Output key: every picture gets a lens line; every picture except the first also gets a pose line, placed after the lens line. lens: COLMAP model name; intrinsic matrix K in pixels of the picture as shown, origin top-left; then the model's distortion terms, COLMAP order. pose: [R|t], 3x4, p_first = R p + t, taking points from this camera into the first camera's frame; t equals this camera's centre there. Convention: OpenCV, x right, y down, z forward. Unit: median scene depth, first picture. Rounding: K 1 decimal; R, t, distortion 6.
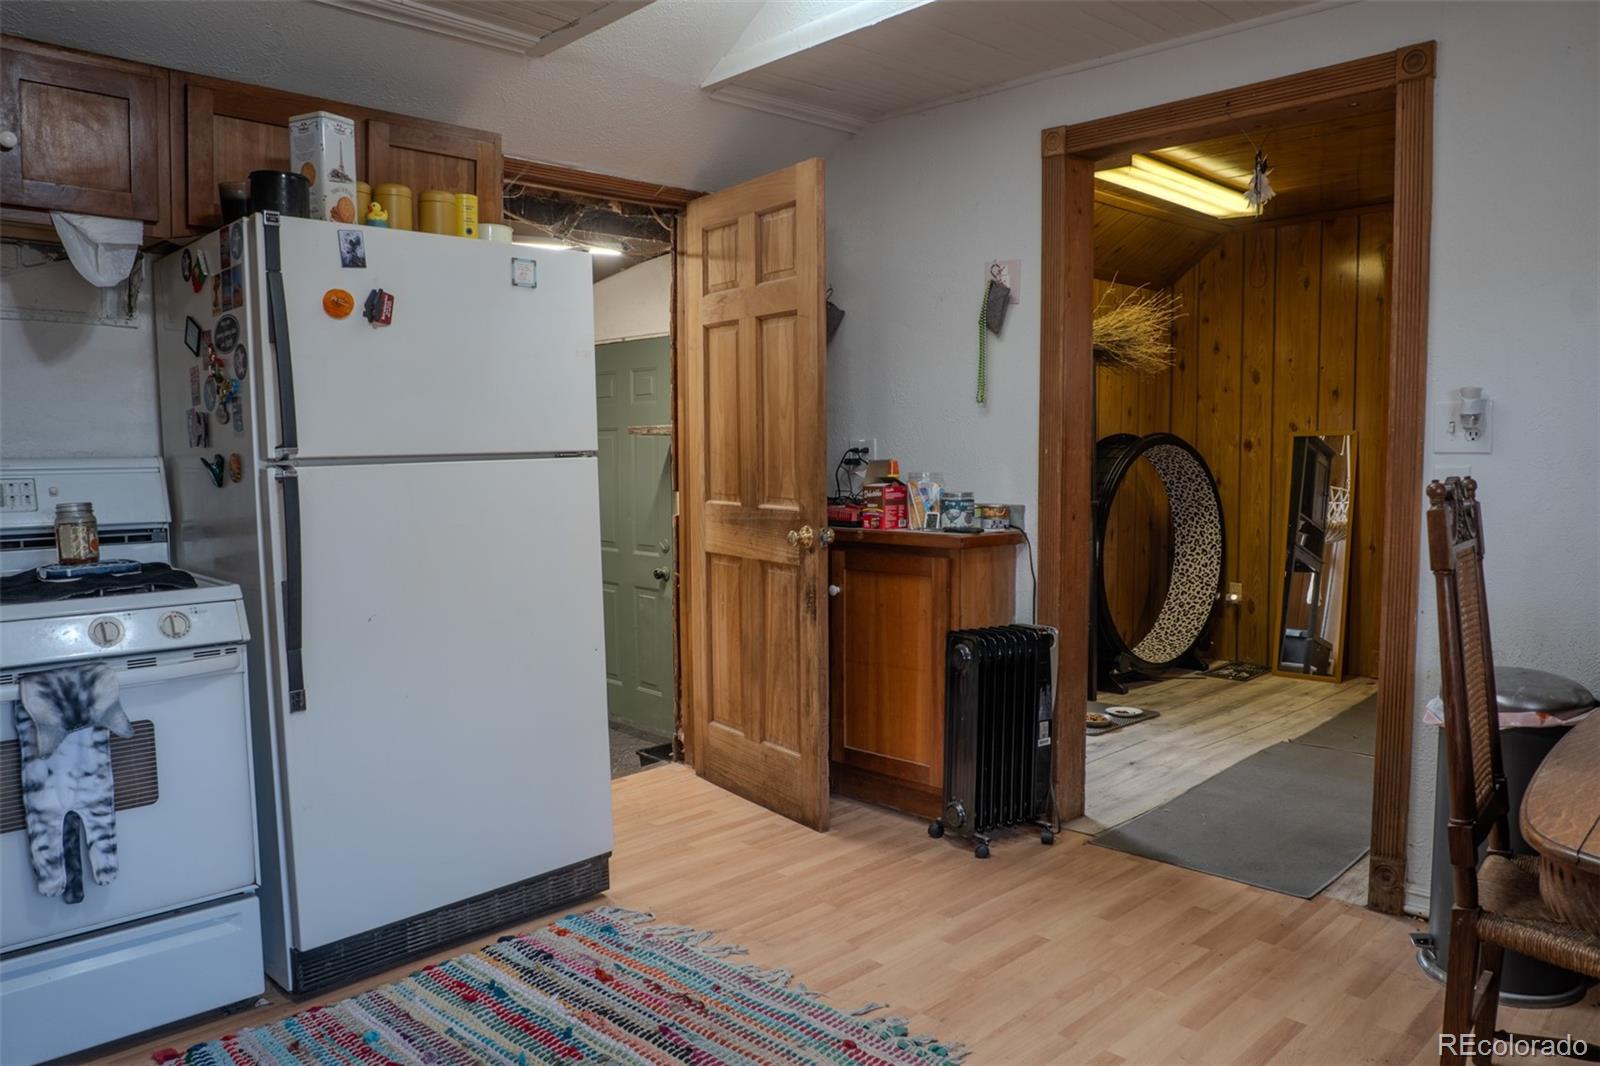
lens RADIAL K [[1121.9, 0, 801.5], [0, 1121.9, 534.4], [0, 0, 1]] dist [-0.081642, 0.044884]
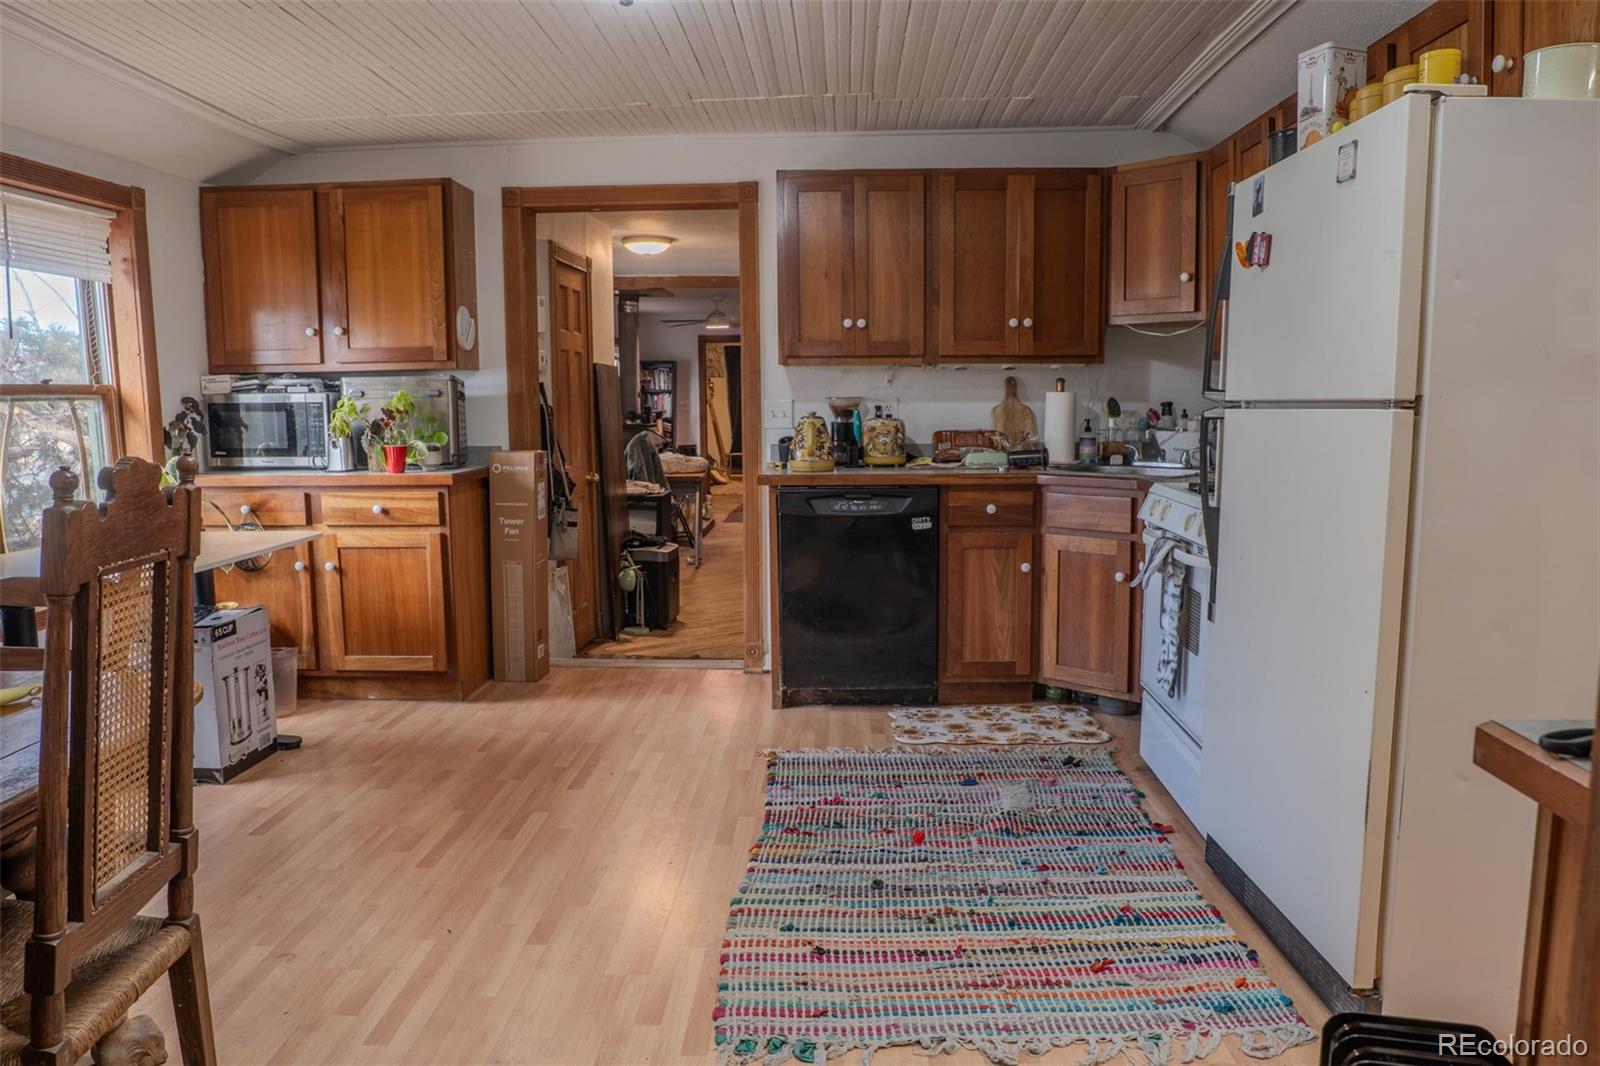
lens RADIAL K [[1121.9, 0, 801.5], [0, 1121.9, 534.4], [0, 0, 1]] dist [-0.081642, 0.044884]
pose [[-0.722702, 0.100118, -0.683870, 0.501282], [-0.038739, 0.982030, 0.184707, -0.099091], [0.690074, 0.159981, -0.705836, 1.185570]]
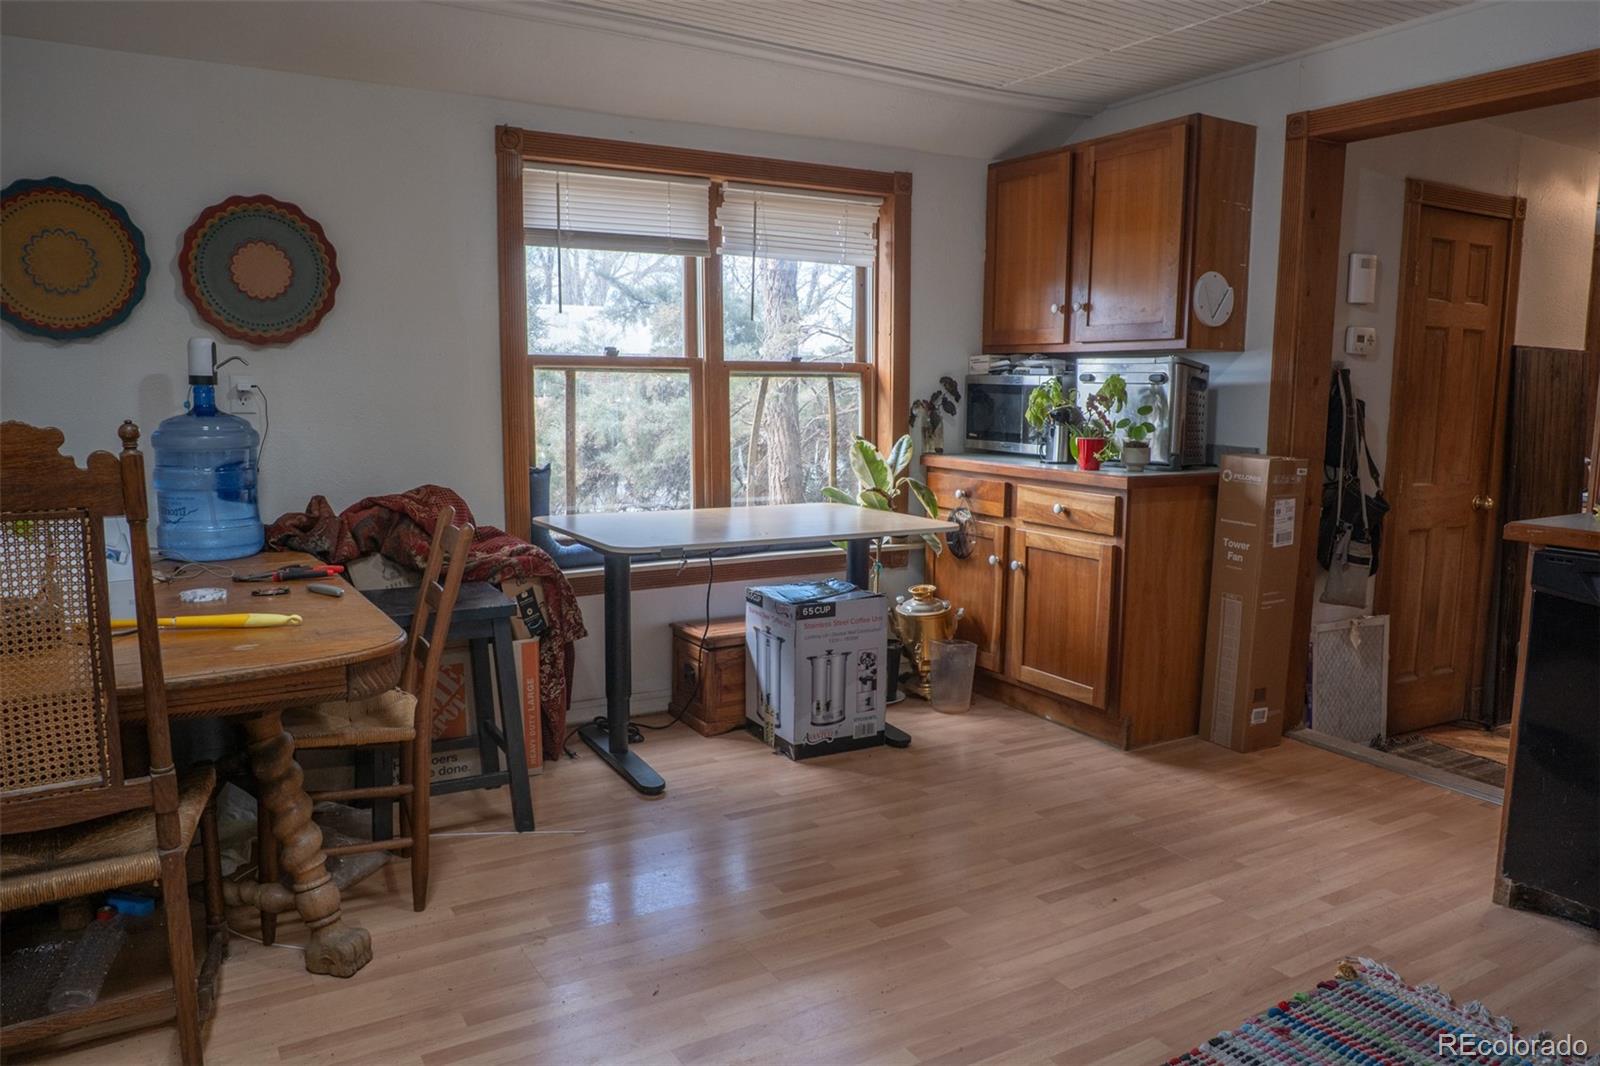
lens RADIAL K [[1121.9, 0, 801.5], [0, 1121.9, 534.4], [0, 0, 1]] dist [-0.081642, 0.044884]
pose [[-0.971884, -0.033166, 0.233112, -0.105554], [0.016029, 0.978415, 0.206029, -0.081666], [-0.234914, 0.203973, -0.950374, 1.064990]]
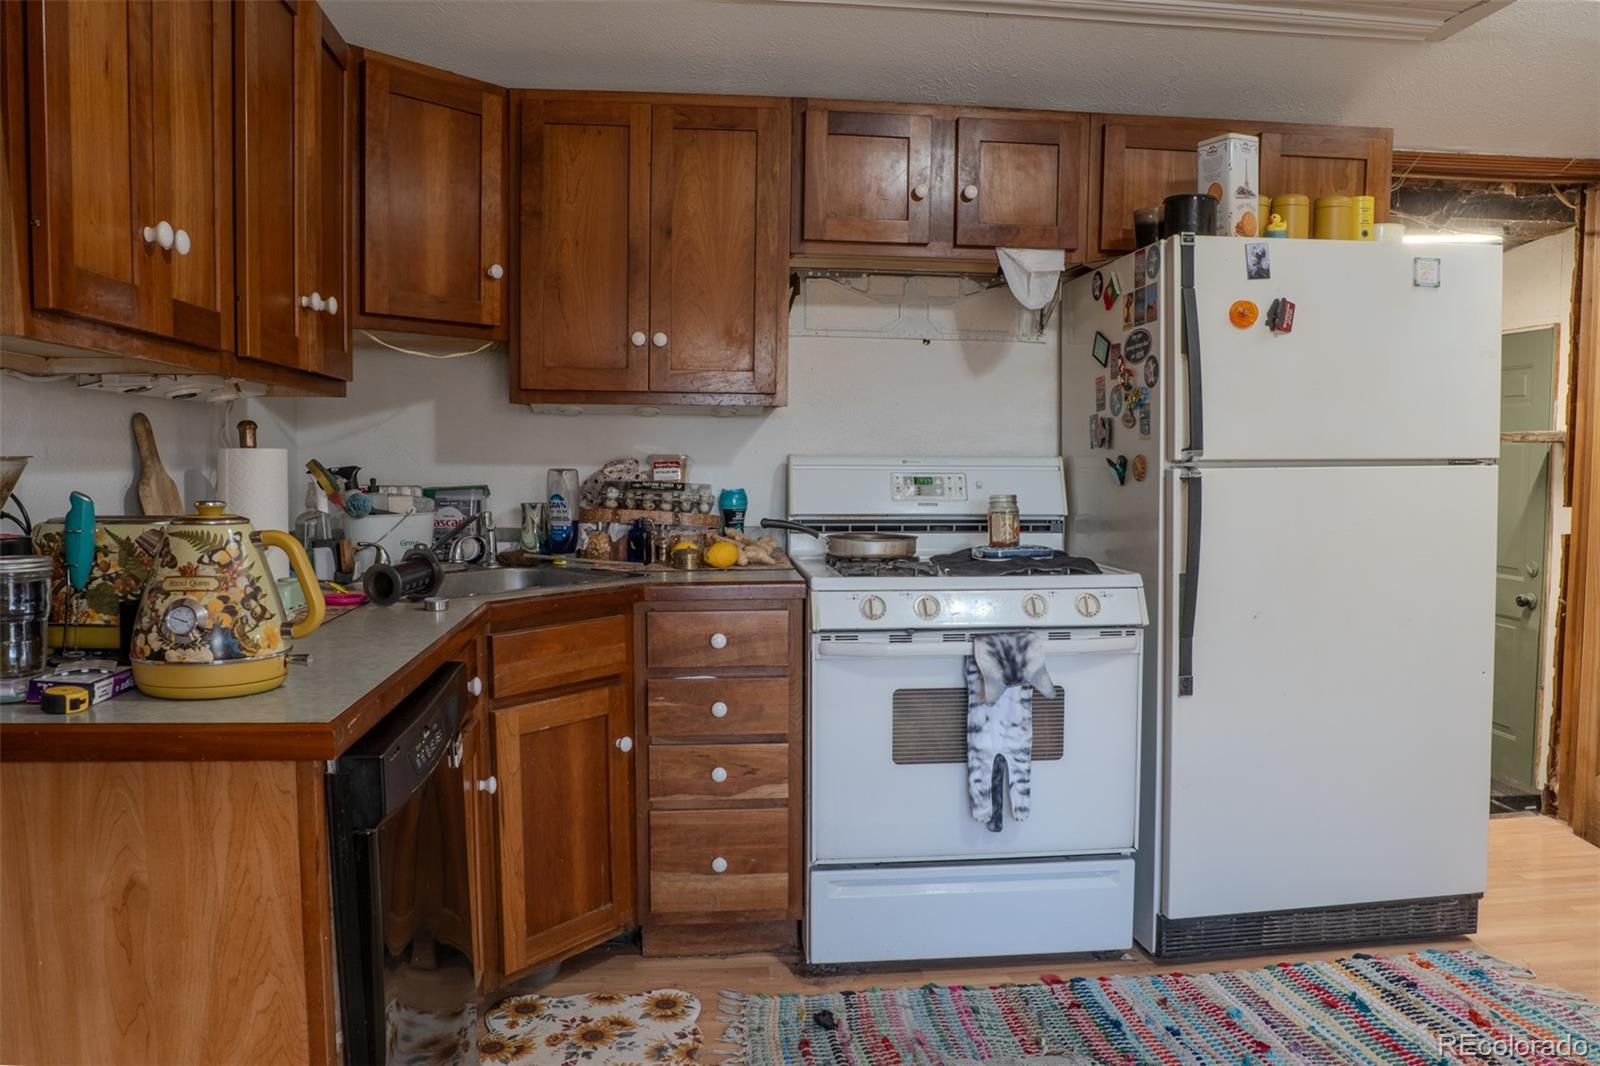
lens RADIAL K [[1174.9, 0, 800.0], [0, 1174.9, 533.0], [0, 0, 1]] dist [-0.081151, 0.045576]
pose [[0.789010, 0.049770, -0.612361, -0.052269], [-0.055377, 0.998417, 0.009795, 0.009503], [0.611879, 0.026182, 0.790518, -0.101586]]
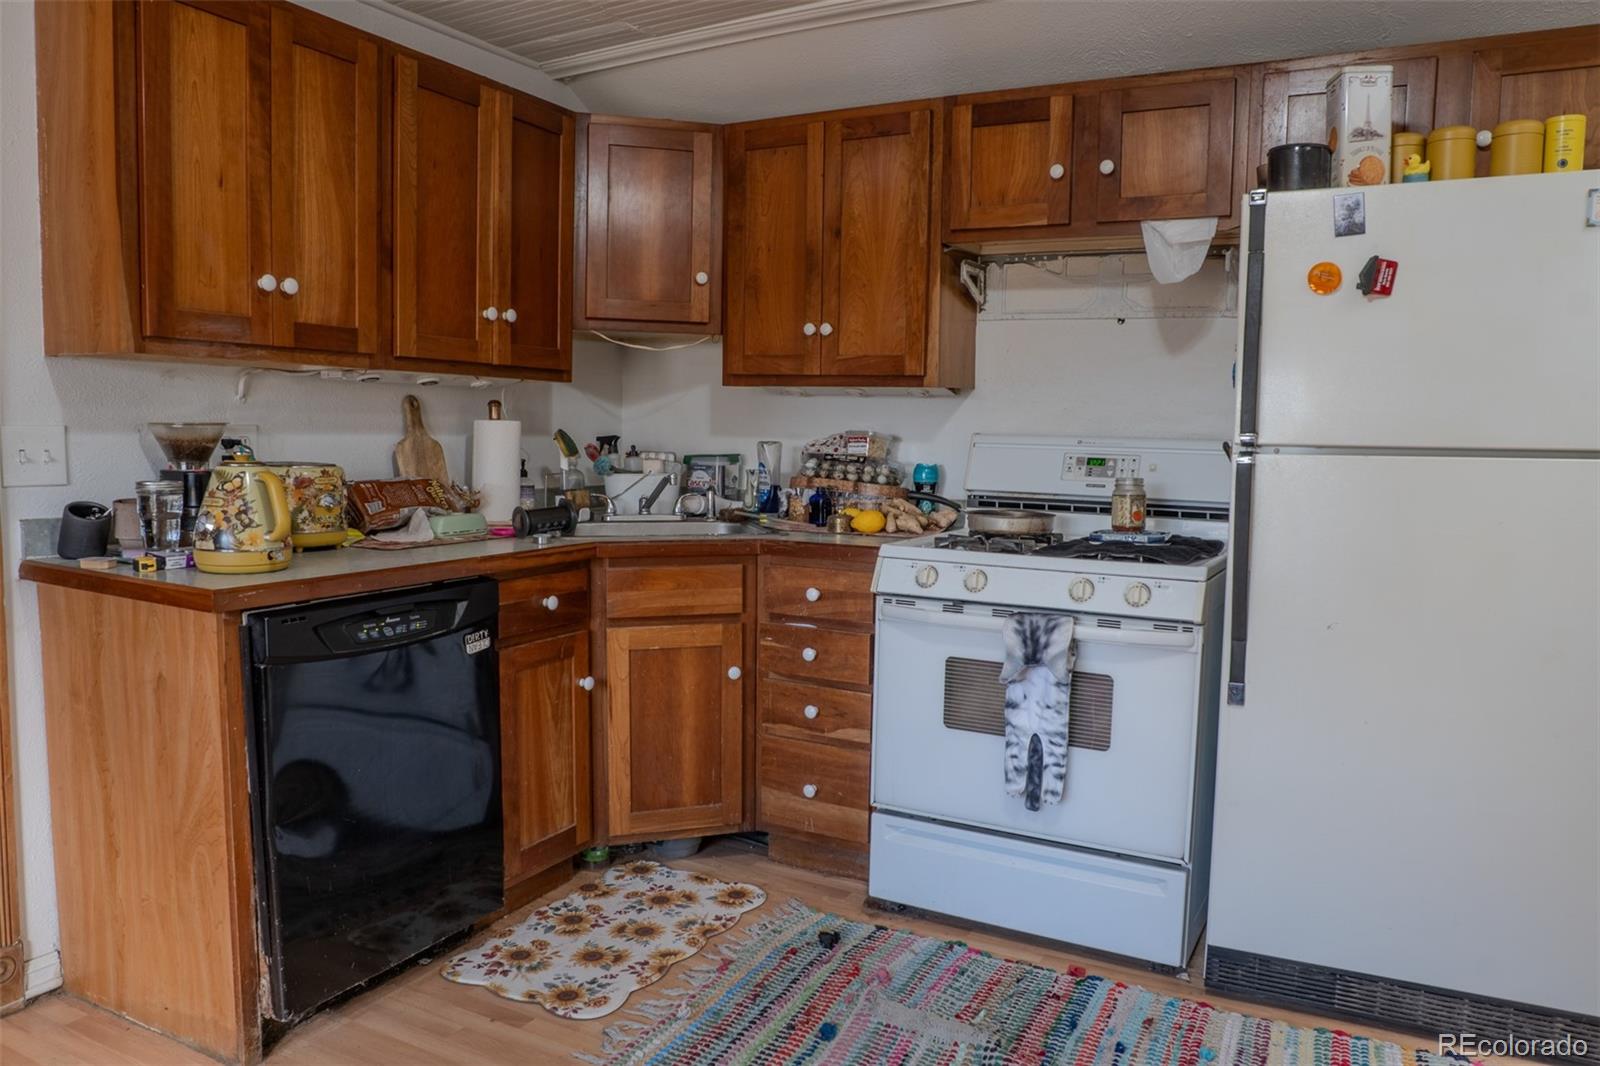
lens RADIAL K [[1121.9, 0, 801.5], [0, 1121.9, 534.4], [0, 0, 1]] dist [-0.081642, 0.044884]
pose [[0.299658, 0.102958, -0.948475, 0.267312], [-0.093936, 0.992513, 0.078060, -0.022705], [0.949411, 0.065704, 0.307086, 0.256749]]
